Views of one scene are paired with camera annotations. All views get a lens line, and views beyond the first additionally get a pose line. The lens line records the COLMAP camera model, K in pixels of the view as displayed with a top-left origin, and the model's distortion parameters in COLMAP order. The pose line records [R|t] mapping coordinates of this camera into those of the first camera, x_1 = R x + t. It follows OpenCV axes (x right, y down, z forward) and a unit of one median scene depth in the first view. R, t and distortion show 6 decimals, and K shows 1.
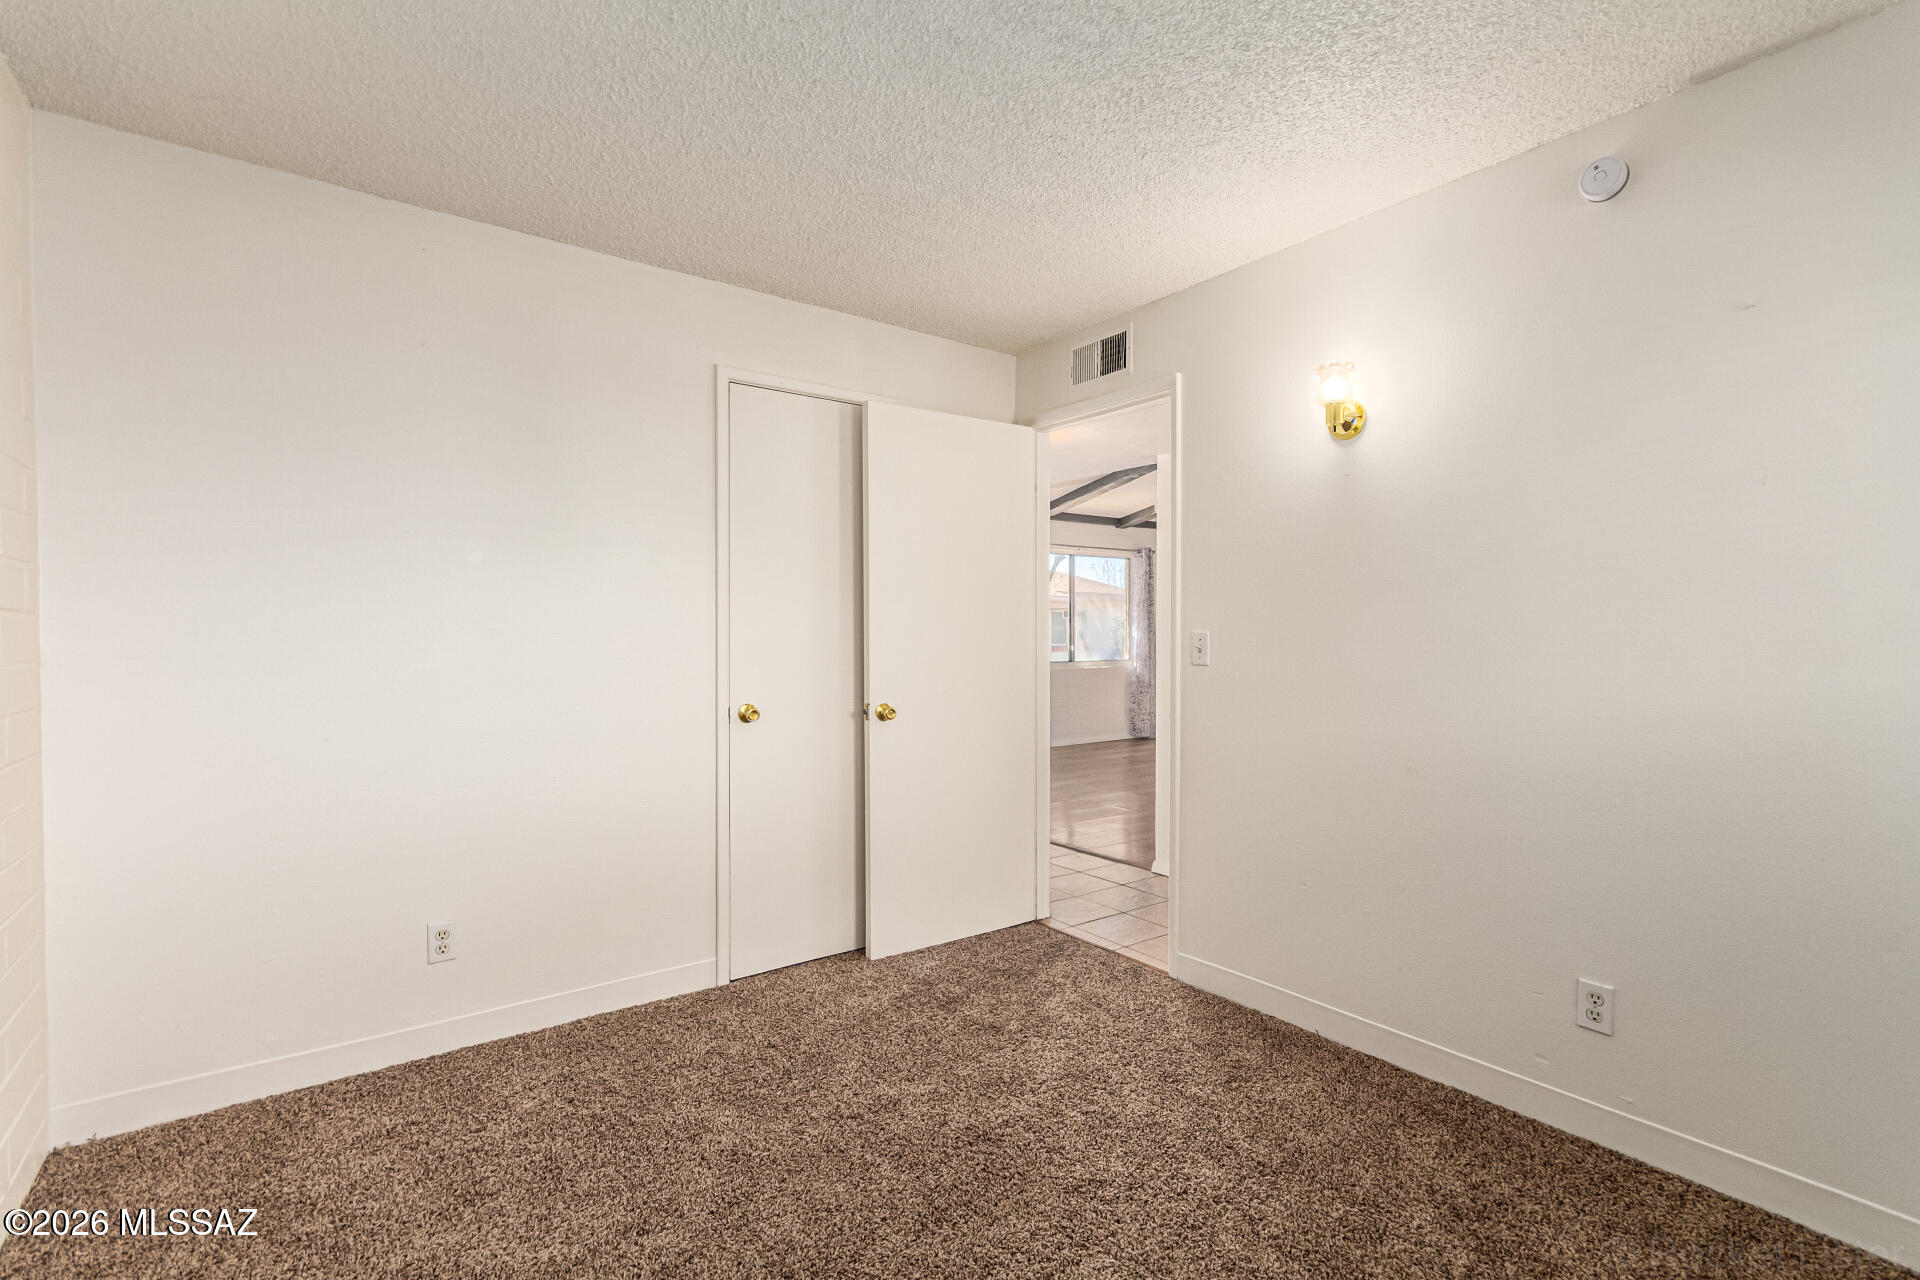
lens RADIAL K [[888.5, 0, 965.2], [0, 888.5, 640.5], [0, 0, 1]] dist [0.000613, 0.000454]
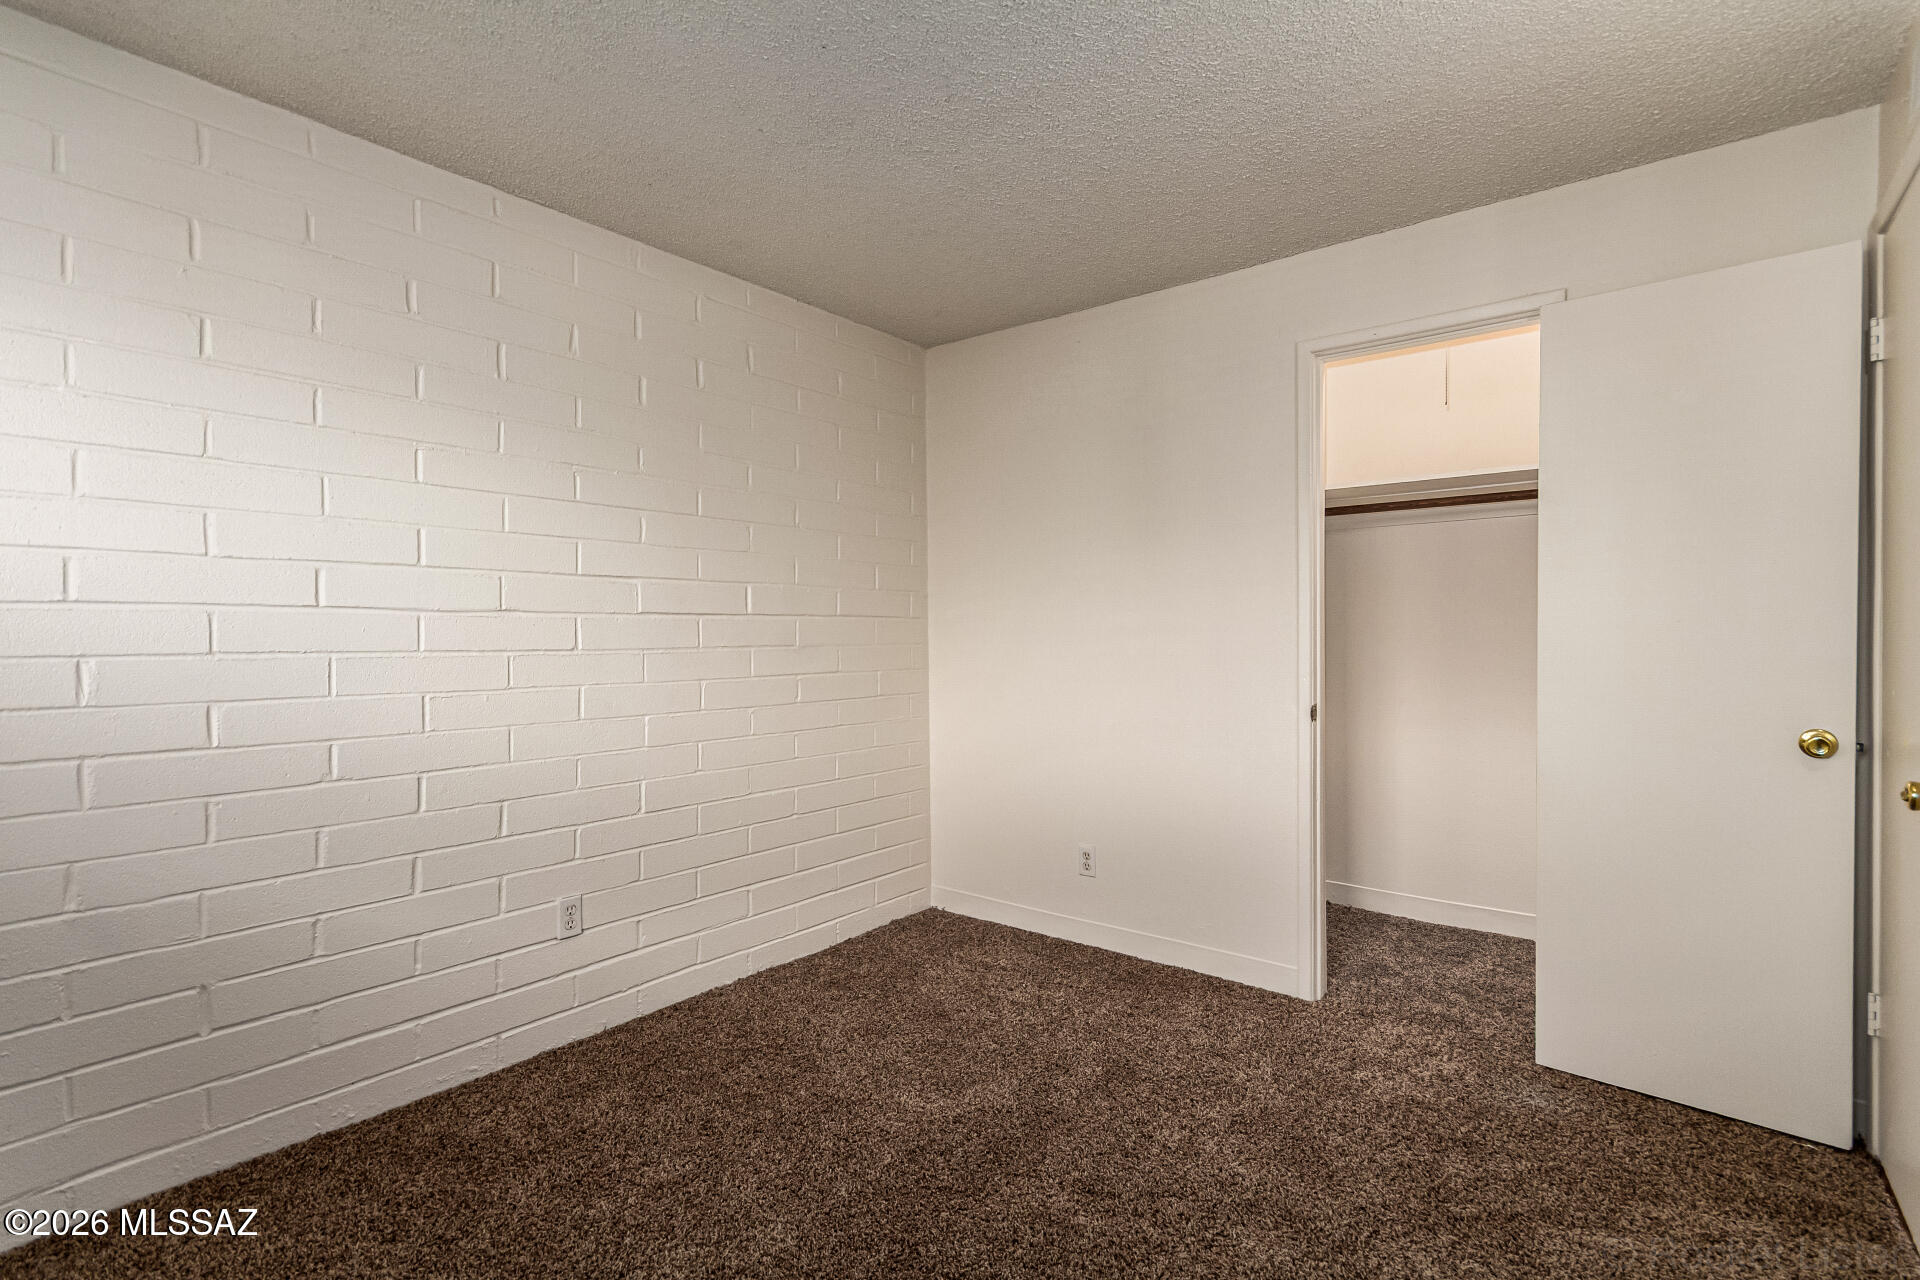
lens RADIAL K [[888.5, 0, 963.7], [0, 888.5, 636.0], [0, 0, 1]] dist [0.000613, 0.000454]
pose [[0.258268, 0.005765, -0.966056, 0.636932], [-0.006840, 0.999968, 0.004139, -0.000336], [0.966049, 0.005538, 0.258299, 0.474899]]
